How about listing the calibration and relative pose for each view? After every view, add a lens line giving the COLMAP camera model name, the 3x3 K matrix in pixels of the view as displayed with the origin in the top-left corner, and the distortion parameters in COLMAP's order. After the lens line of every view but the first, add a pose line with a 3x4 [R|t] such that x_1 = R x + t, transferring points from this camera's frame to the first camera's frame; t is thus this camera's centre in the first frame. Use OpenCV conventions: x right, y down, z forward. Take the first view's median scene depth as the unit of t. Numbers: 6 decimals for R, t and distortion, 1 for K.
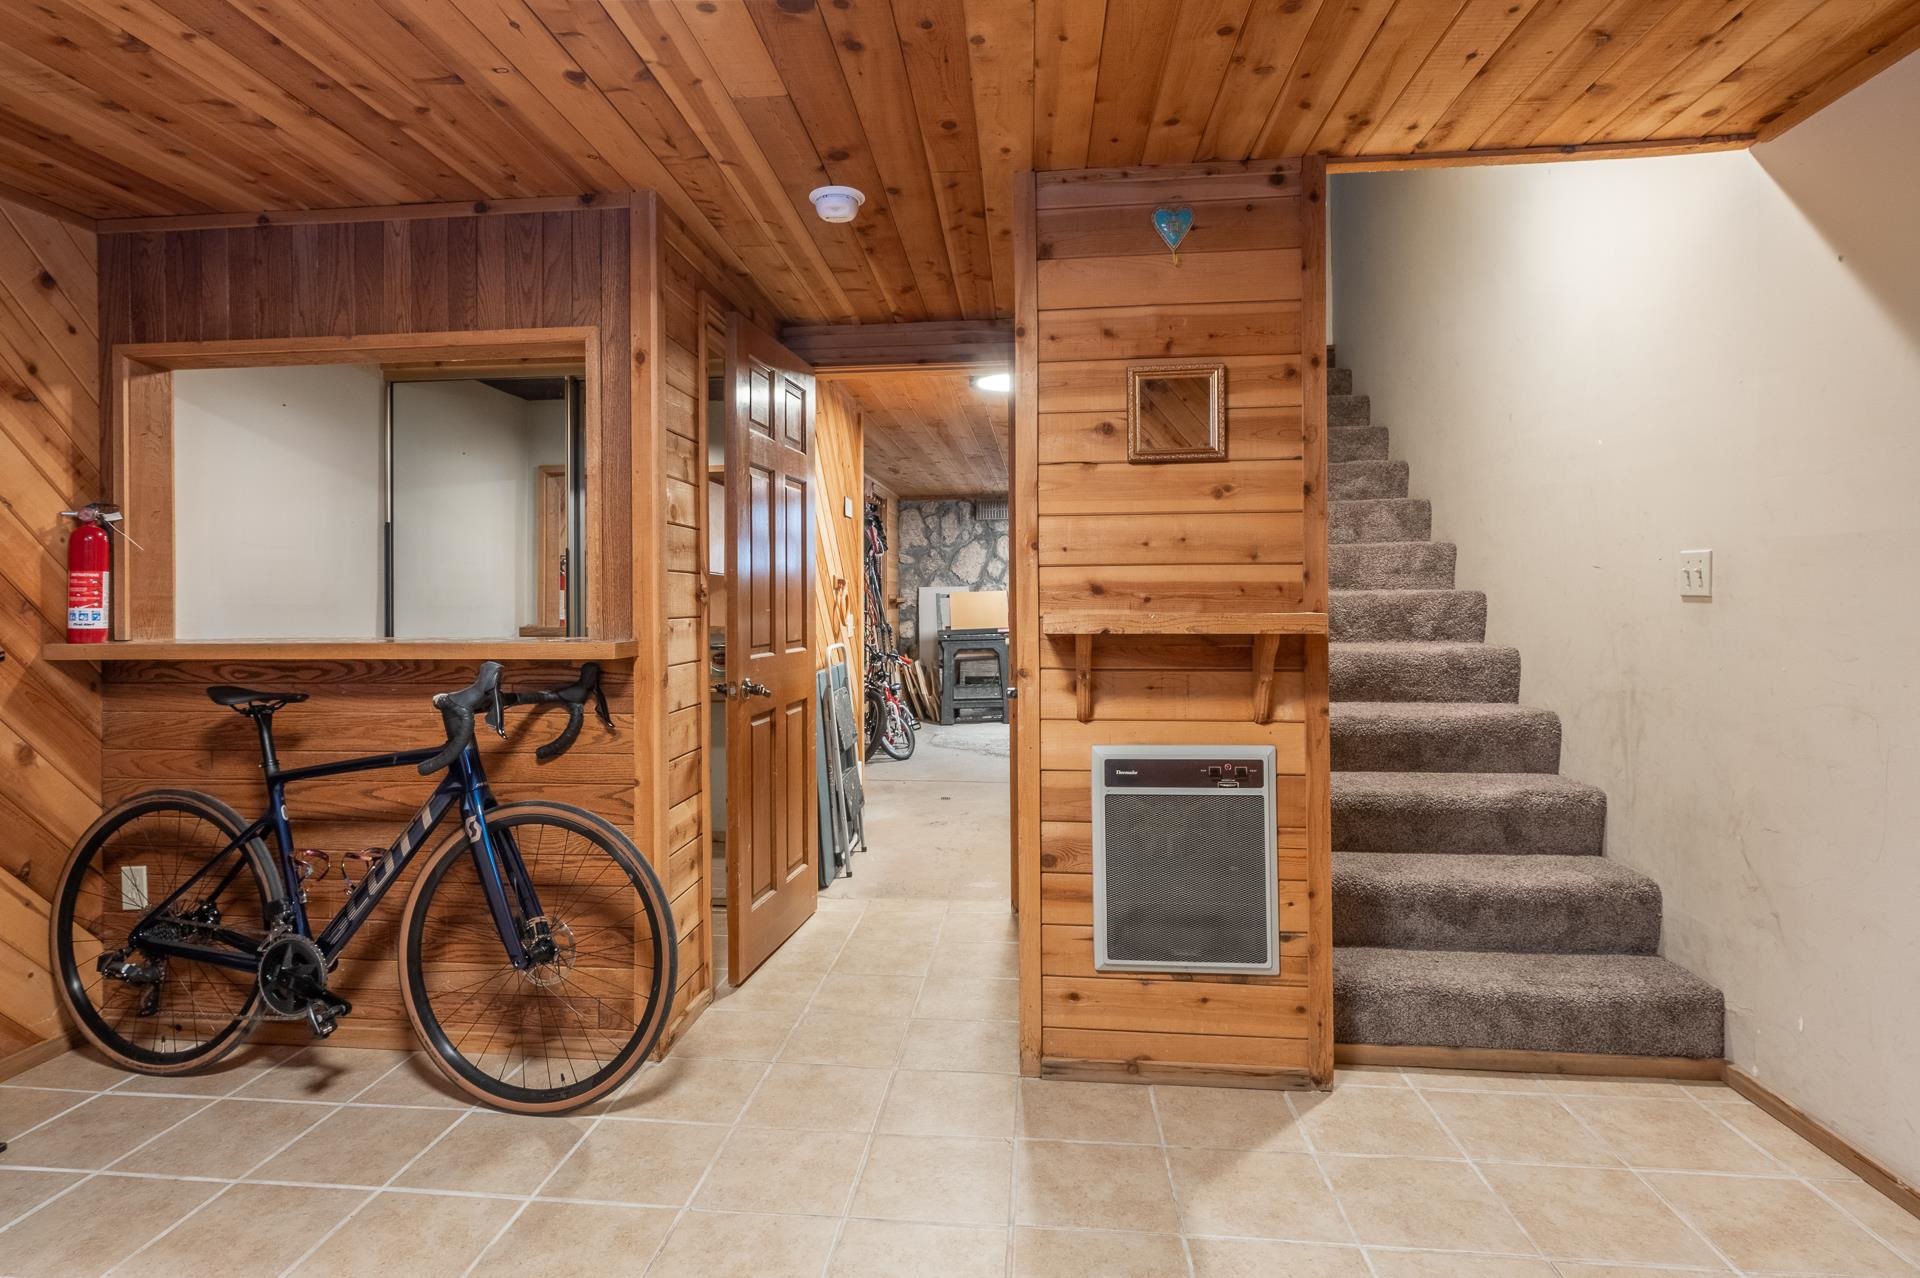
lens RADIAL K [[1008.0, 0, 915.9], [0, 1008.0, 604.9], [0, 0, 1]] dist [-0.008183, -0.000735]
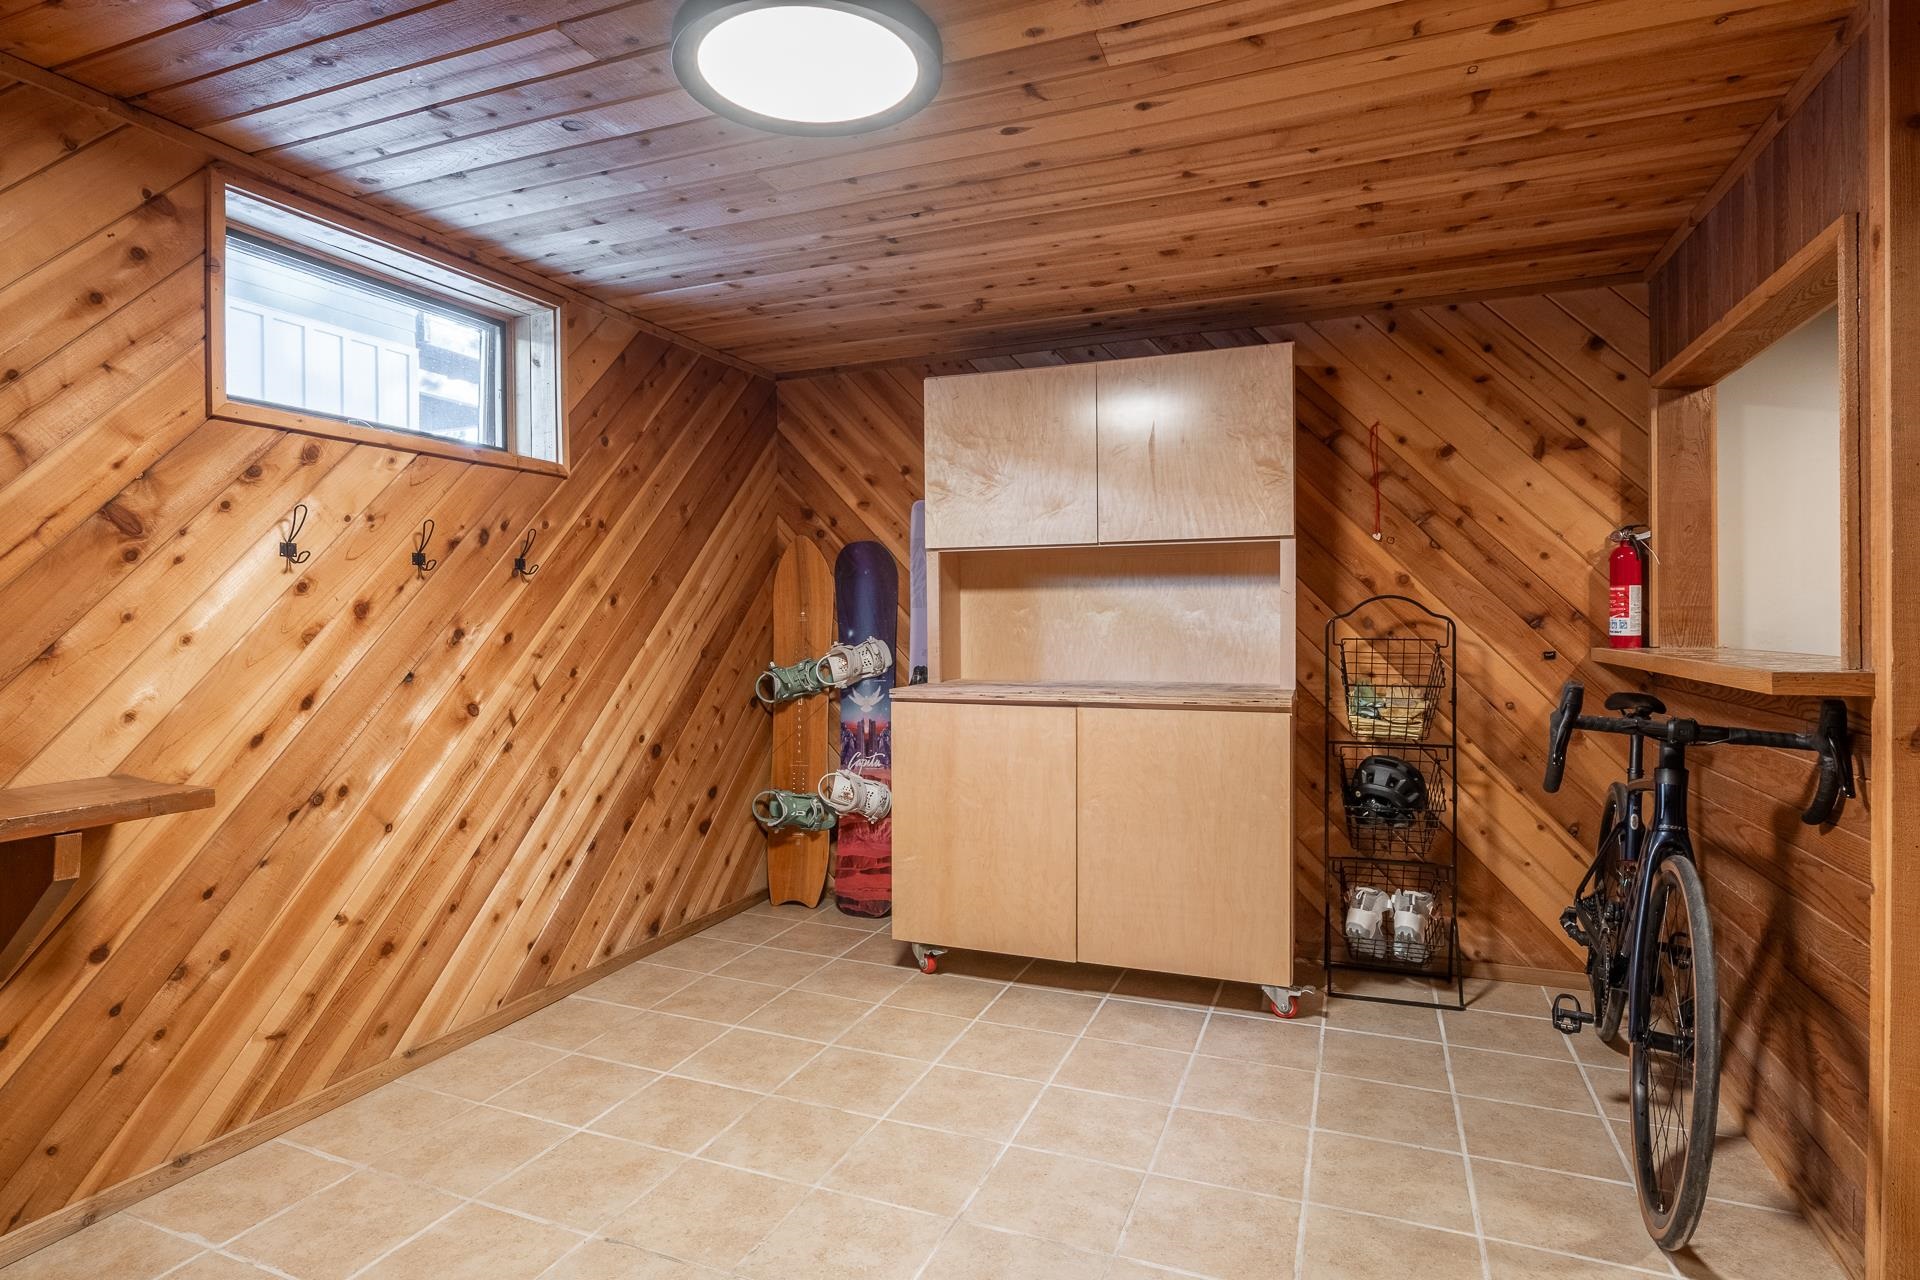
lens RADIAL K [[1008.0, 0, 956.2], [0, 1008.0, 630.1], [0, 0, 1]] dist [-0.008183, -0.000735]
pose [[-0.266152, 0.017938, -0.963764, 0.500558], [0.004833, 0.999839, 0.017275, -0.005905], [0.963919, -0.000060, -0.266196, 0.583170]]
